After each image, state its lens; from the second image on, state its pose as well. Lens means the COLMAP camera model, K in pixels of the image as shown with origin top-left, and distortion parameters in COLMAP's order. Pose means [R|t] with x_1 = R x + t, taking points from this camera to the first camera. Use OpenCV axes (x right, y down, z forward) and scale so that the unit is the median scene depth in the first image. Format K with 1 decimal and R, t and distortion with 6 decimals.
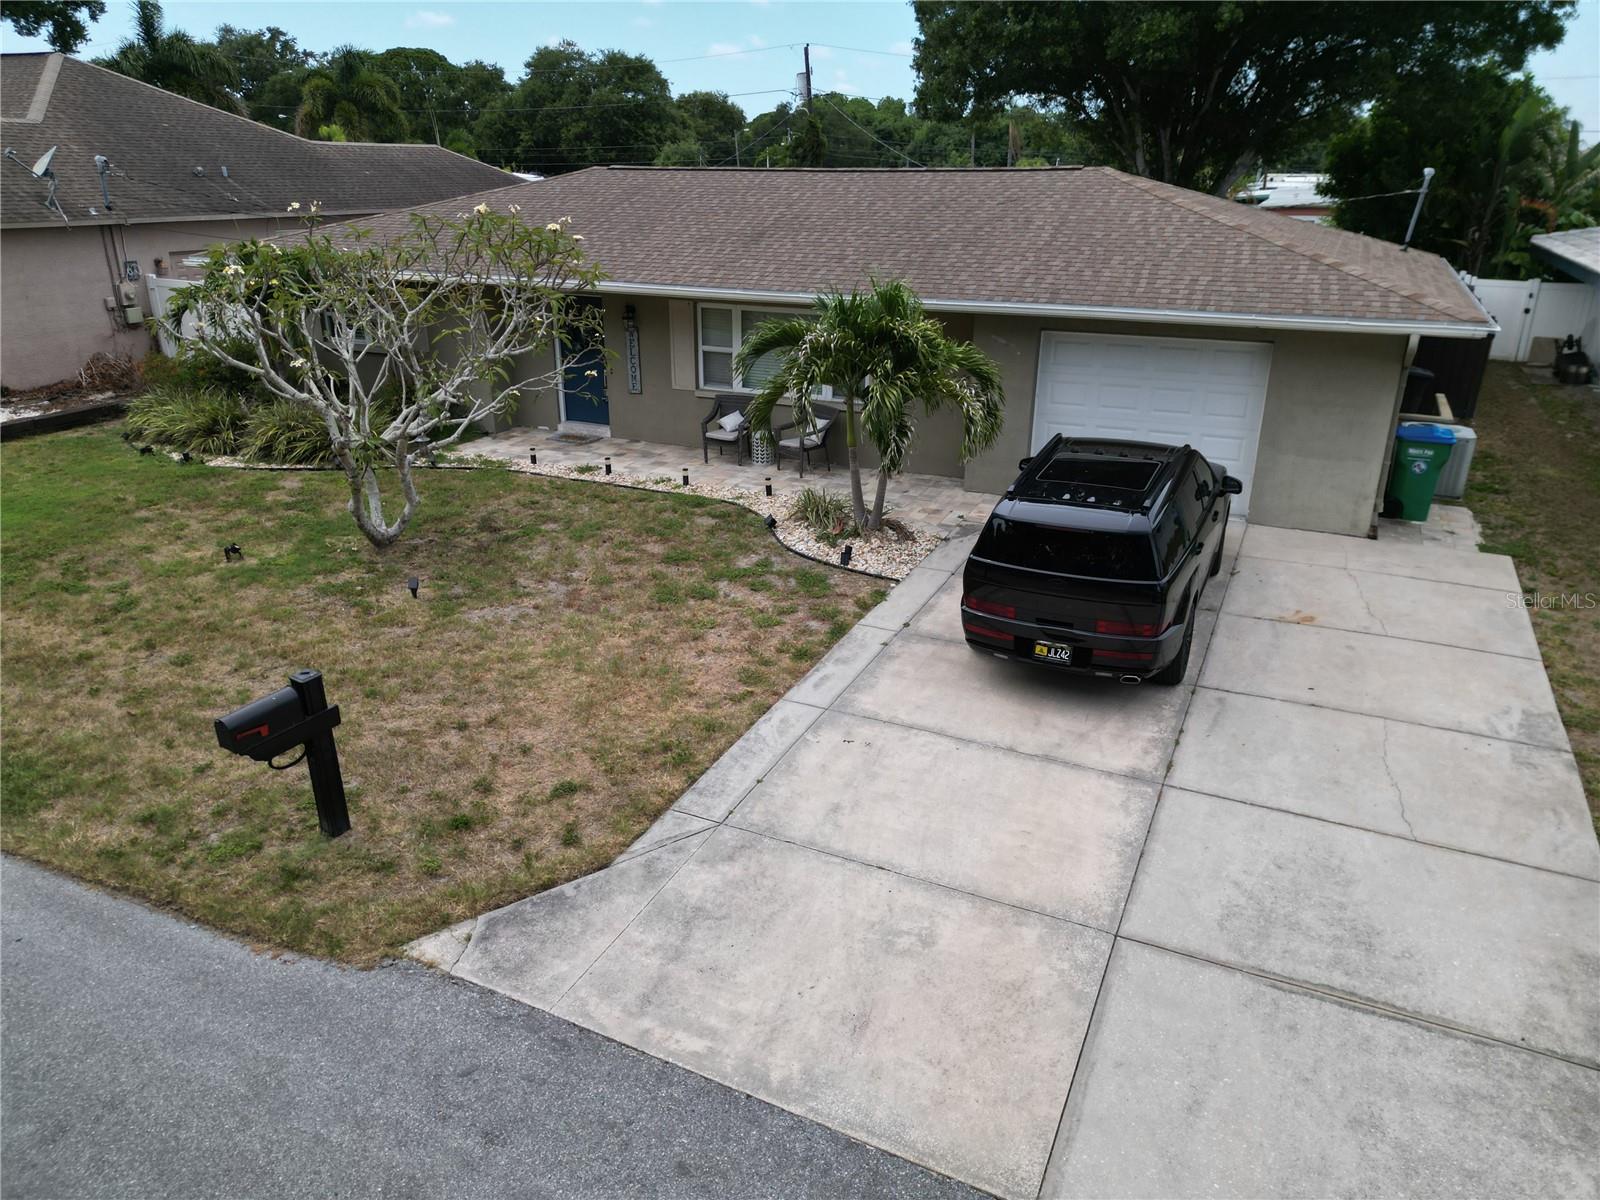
lens RADIAL K [[1120.5, 0, 794.9], [0, 1120.5, 598.5], [0, 0, 1]] dist [0.070137, -0.056951]
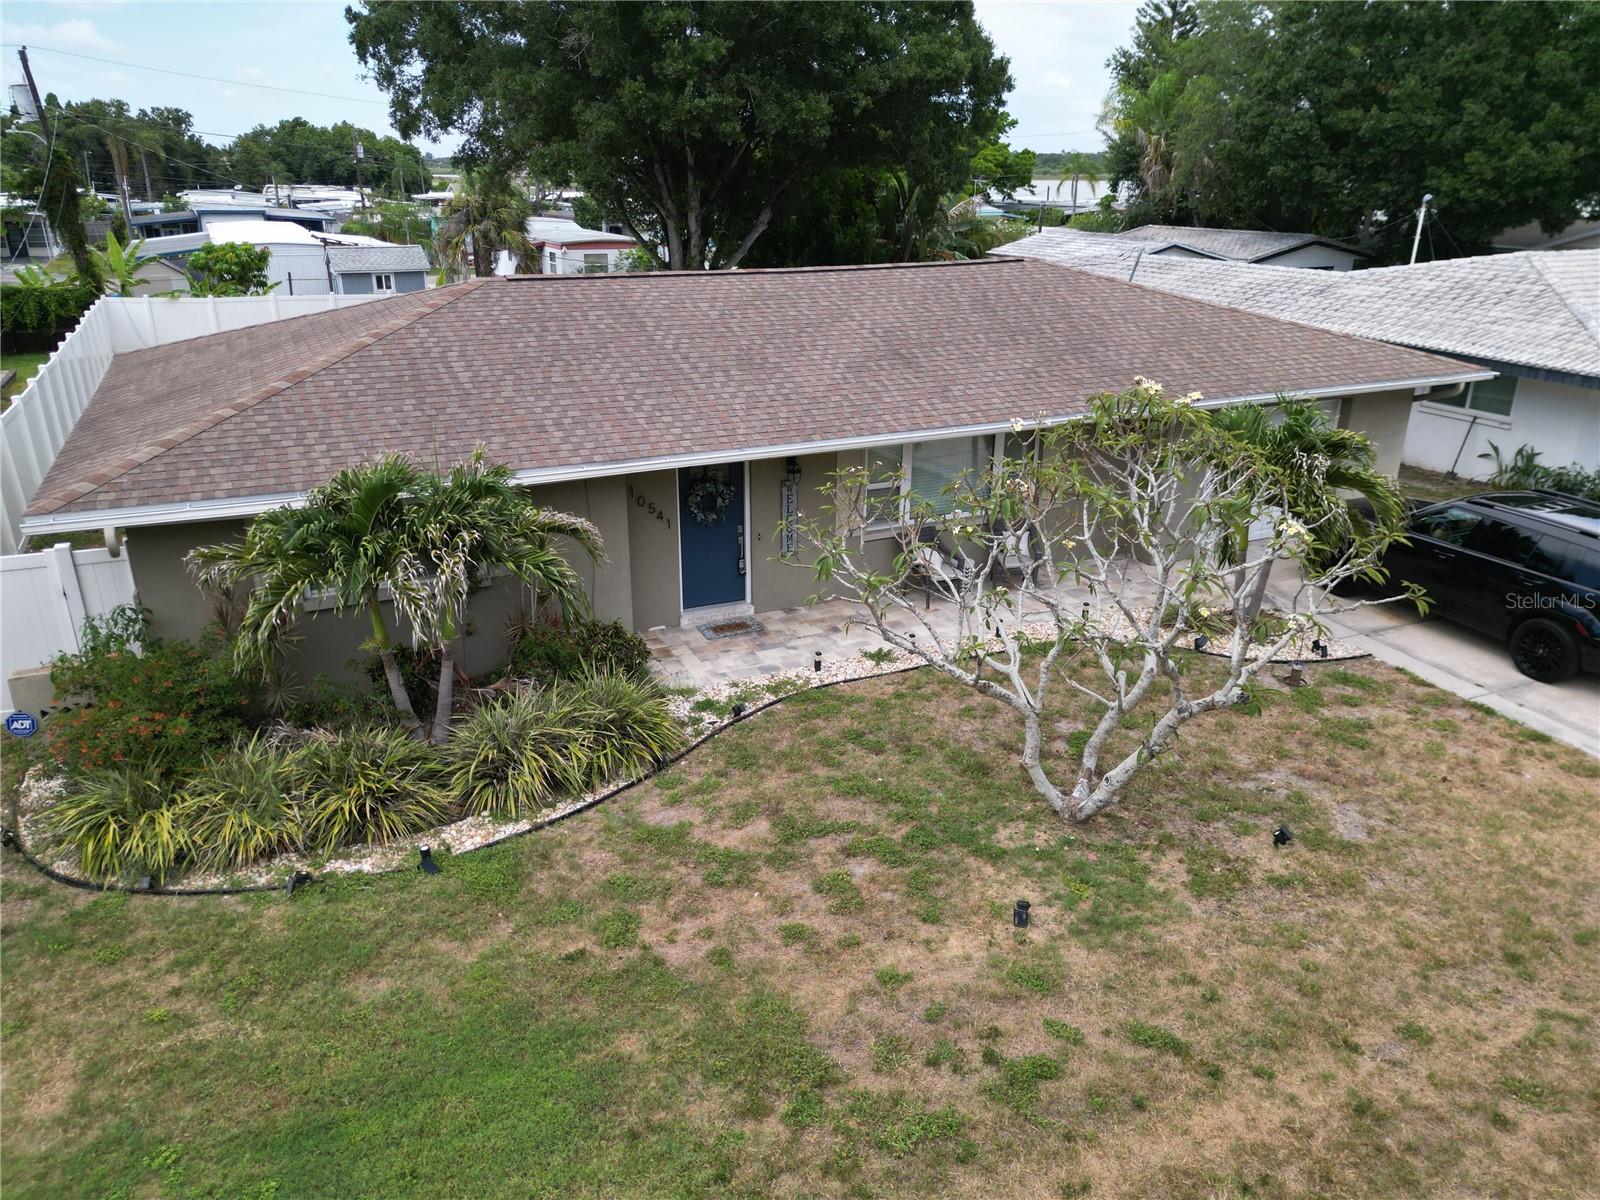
lens RADIAL K [[1120.5, 0, 794.9], [0, 1120.5, 598.5], [0, 0, 1]] dist [0.070137, -0.056951]
pose [[0.643497, -0.273699, 0.714843, -1.222041], [0.271887, 0.954718, 0.120792, -0.413337], [-0.715534, 0.116627, 0.688773, 0.707687]]
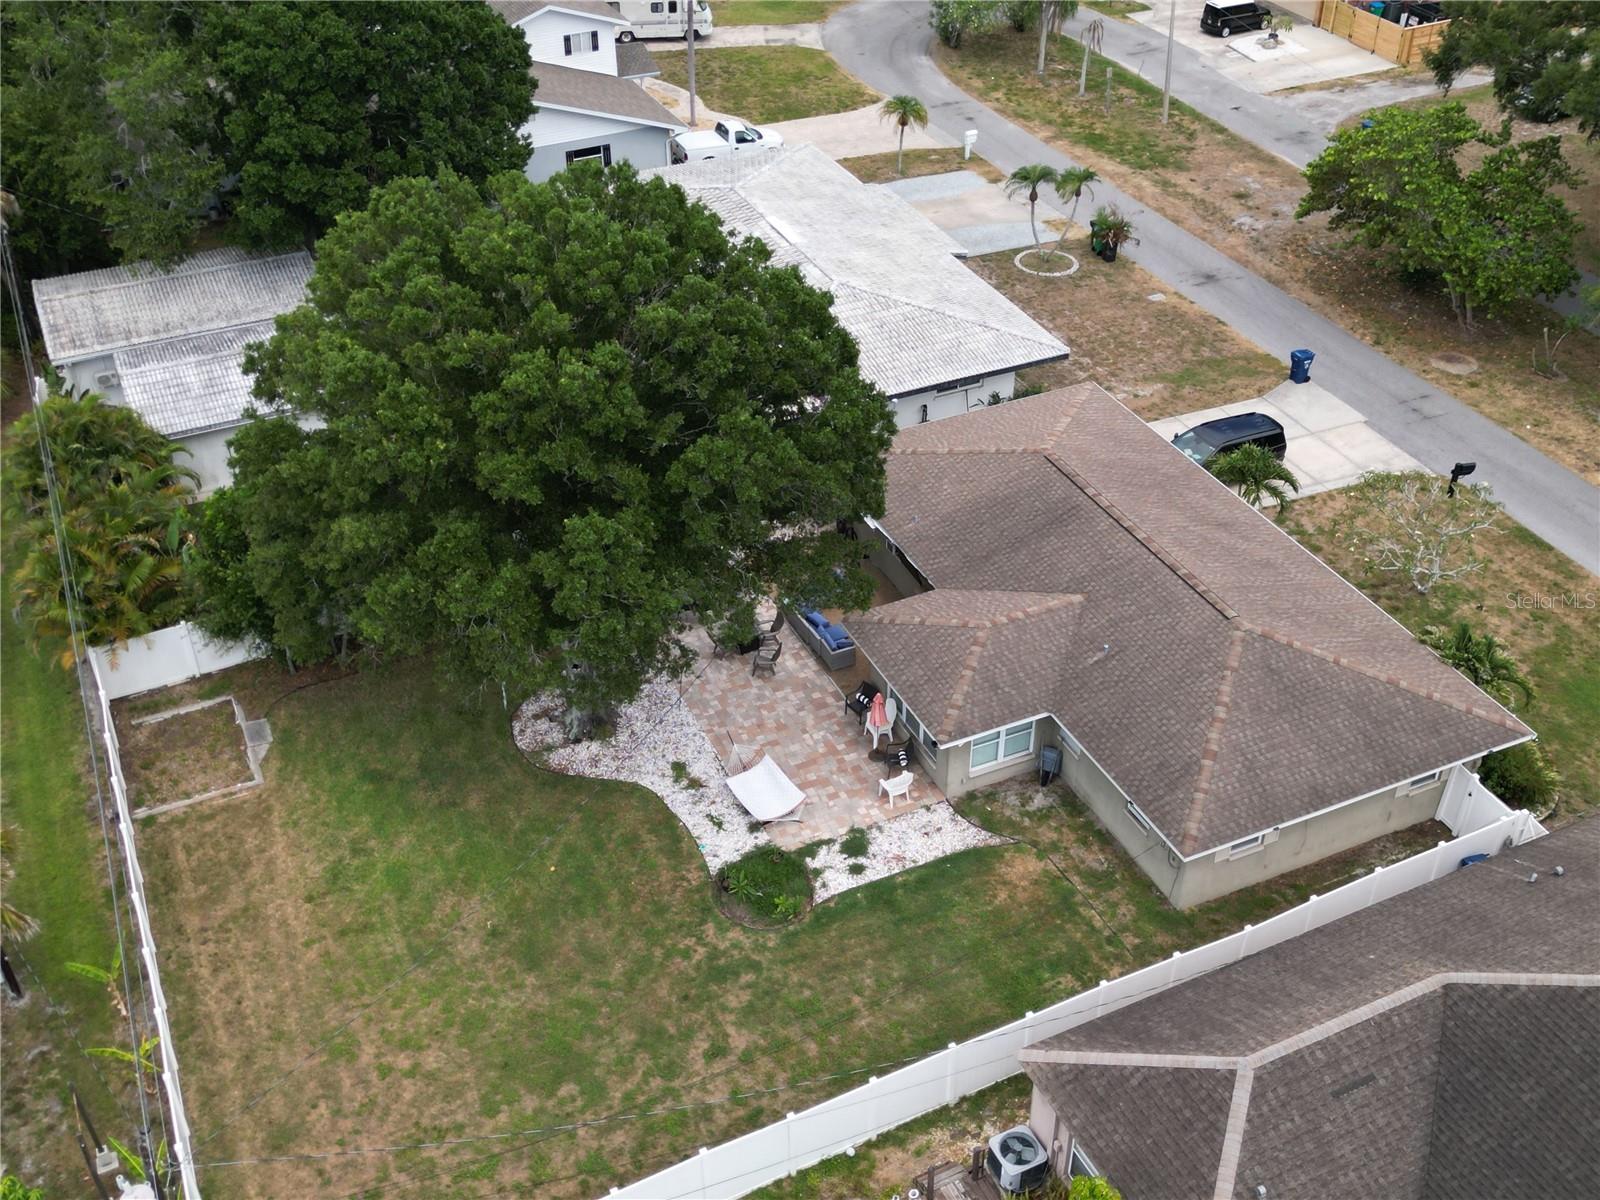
lens RADIAL K [[1671.9, 0, 792.1], [0, 1671.9, 597.7], [0, 0, 1]] dist [0.177163, -0.450851]
pose [[-0.762217, -0.380628, 0.523590, -1.549342], [0.235887, 0.589918, 0.772239, -3.989278], [-0.602811, 0.712123, -0.359860, 3.898094]]
